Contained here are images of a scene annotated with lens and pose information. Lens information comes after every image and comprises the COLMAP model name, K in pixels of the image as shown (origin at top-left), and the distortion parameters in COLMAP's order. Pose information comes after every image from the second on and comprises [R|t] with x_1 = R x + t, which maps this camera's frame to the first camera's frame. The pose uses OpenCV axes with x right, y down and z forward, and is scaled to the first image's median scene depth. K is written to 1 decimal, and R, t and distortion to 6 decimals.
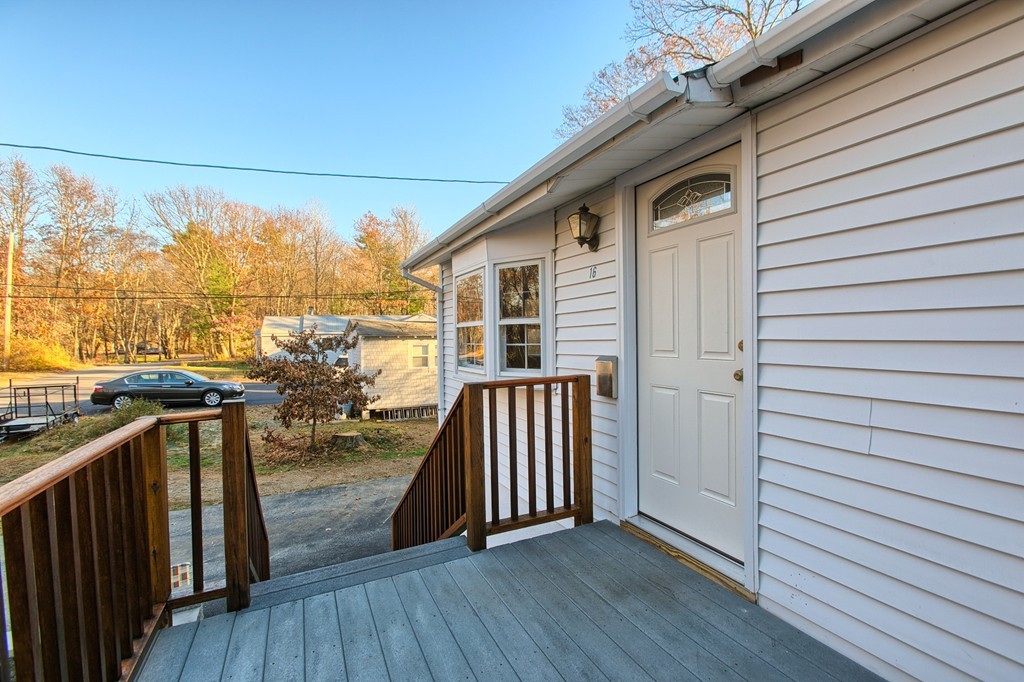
lens RADIAL K [[456.1, 0, 512.4], [0, 456.1, 340.6], [0, 0, 1]] dist [-0.018130, 0.009600]
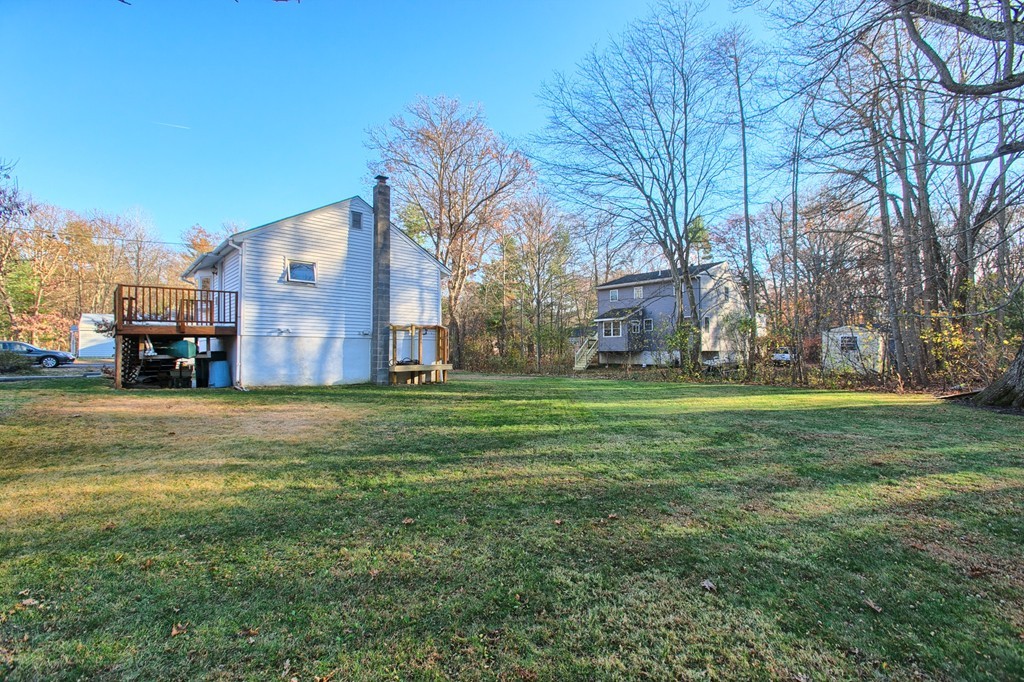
lens RADIAL K [[456.1, 0, 515.9], [0, 456.1, 339.6], [0, 0, 1]] dist [-0.018130, 0.009600]
pose [[0.954162, 0.013778, 0.298973, 0.092170], [0.000869, 0.998808, -0.048801, 0.048664], [-0.299289, 0.046824, 0.953013, -0.262559]]
